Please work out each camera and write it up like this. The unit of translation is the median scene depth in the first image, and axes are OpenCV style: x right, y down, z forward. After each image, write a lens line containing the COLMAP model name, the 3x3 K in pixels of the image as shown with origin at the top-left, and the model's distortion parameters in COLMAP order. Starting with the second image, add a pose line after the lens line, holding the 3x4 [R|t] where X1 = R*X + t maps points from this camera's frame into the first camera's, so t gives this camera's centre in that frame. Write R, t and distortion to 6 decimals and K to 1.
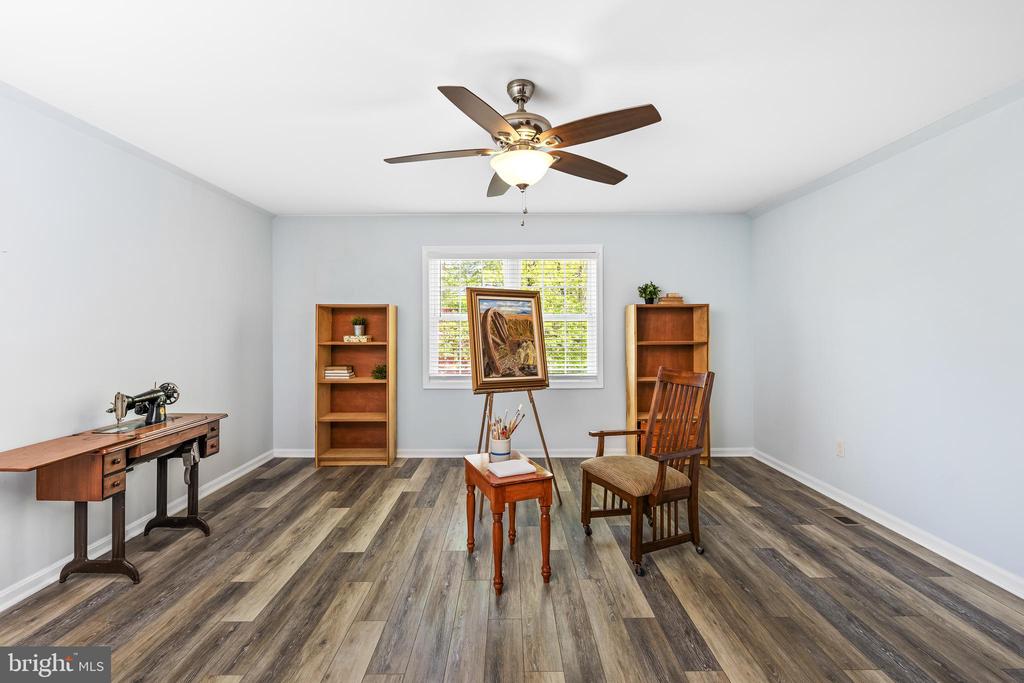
lens RADIAL K [[431.5, 0, 506.5], [0, 431.5, 323.6], [0, 0, 1]] dist [0.001756, -0.000947]
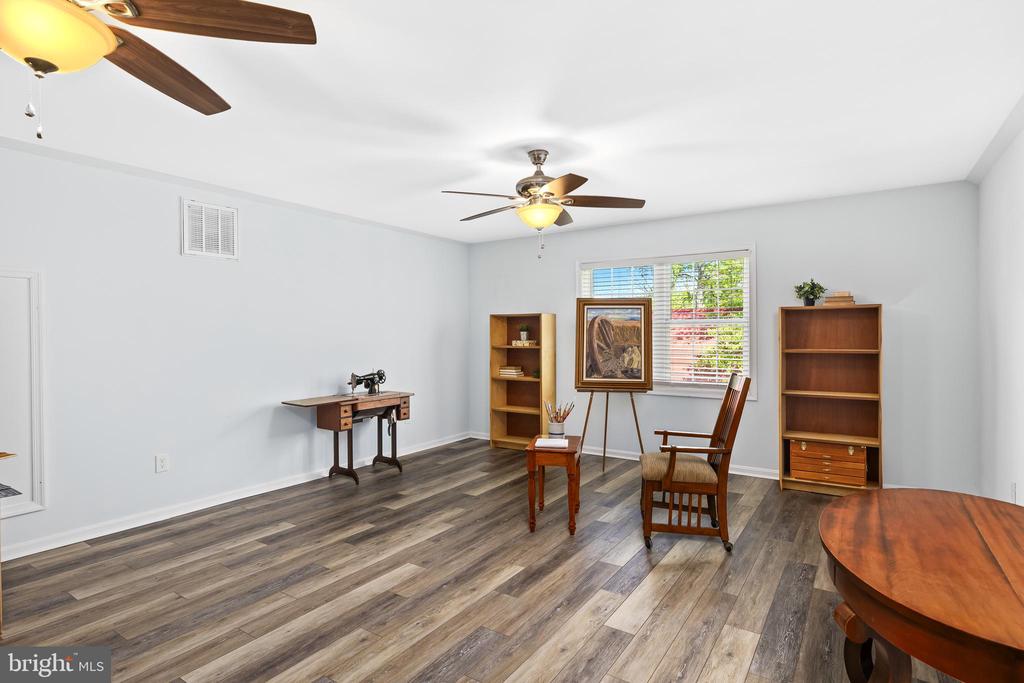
lens RADIAL K [[520.9, 0, 512.3], [0, 520.9, 340.0], [0, 0, 1]] dist [-0.000241, -0.002107]
pose [[0.832039, 0.005767, -0.554687, 0.529333], [0.007586, 0.999734, 0.021773, -0.005446], [0.554665, -0.022324, 0.831774, -0.241058]]
